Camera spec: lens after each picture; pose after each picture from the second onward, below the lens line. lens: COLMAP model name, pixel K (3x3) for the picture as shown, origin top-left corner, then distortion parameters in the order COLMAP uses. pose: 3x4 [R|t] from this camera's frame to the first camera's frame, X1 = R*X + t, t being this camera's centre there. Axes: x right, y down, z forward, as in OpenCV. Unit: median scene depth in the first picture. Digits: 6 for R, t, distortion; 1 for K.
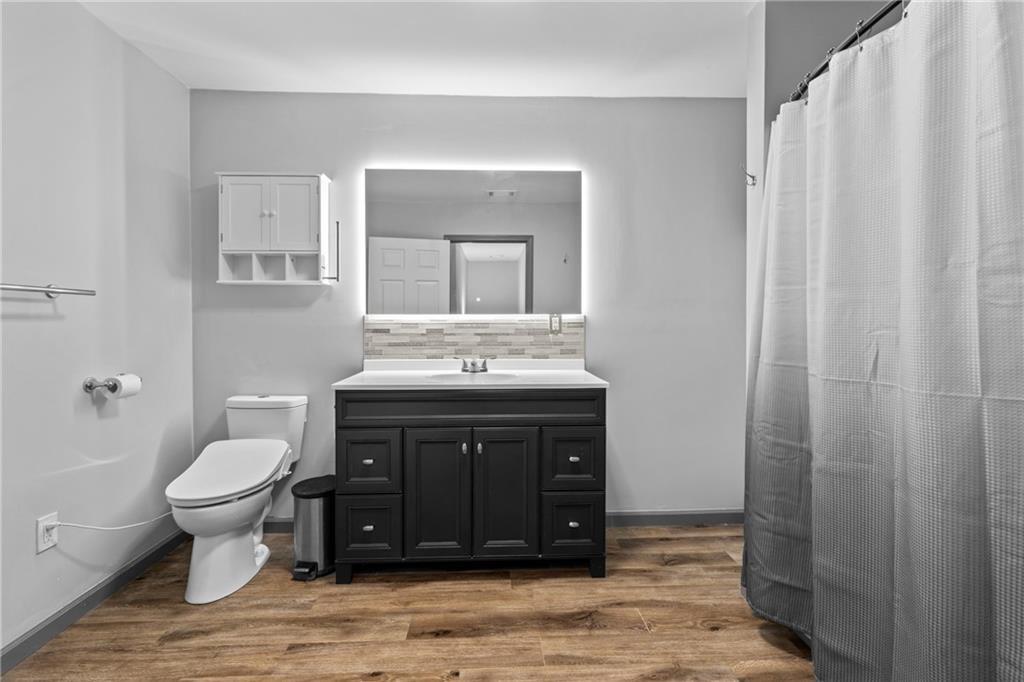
lens RADIAL K [[464.9, 0, 512.0], [0, 464.9, 321.9], [0, 0, 1]] dist [0.012288, -0.000167]
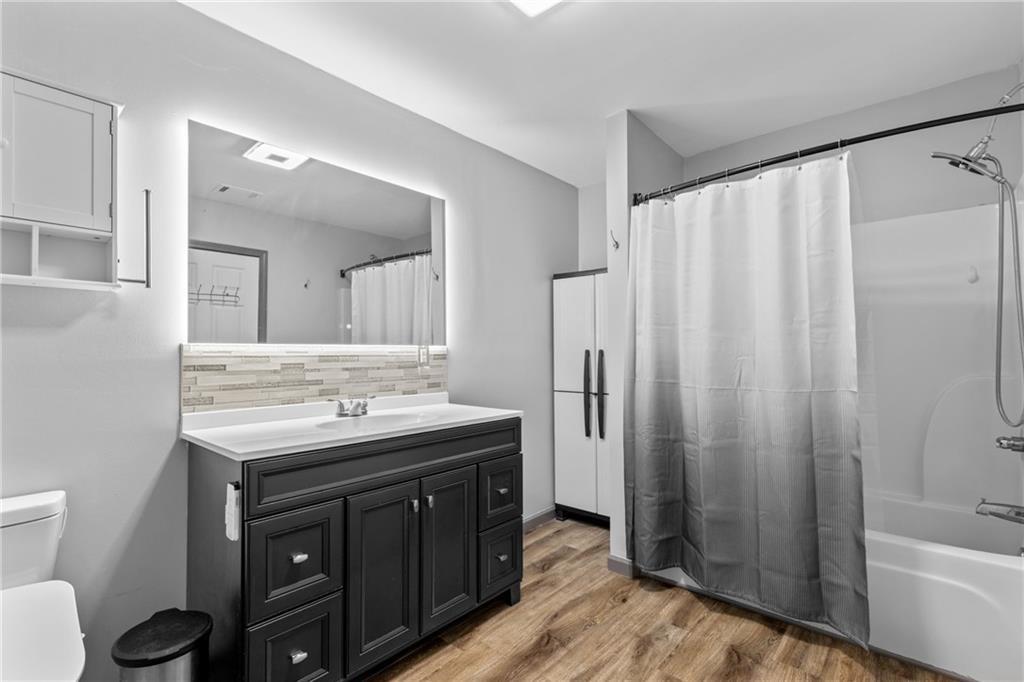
lens RADIAL K [[464.2, 0, 512.0], [0, 464.2, 341.0], [0, 0, 1]] dist [0.011115, -0.000081]
pose [[0.700576, 0.016567, 0.713385, -0.458996], [0.008099, 0.999481, -0.031166, 0.005142], [-0.713532, 0.027612, 0.700079, 0.230073]]
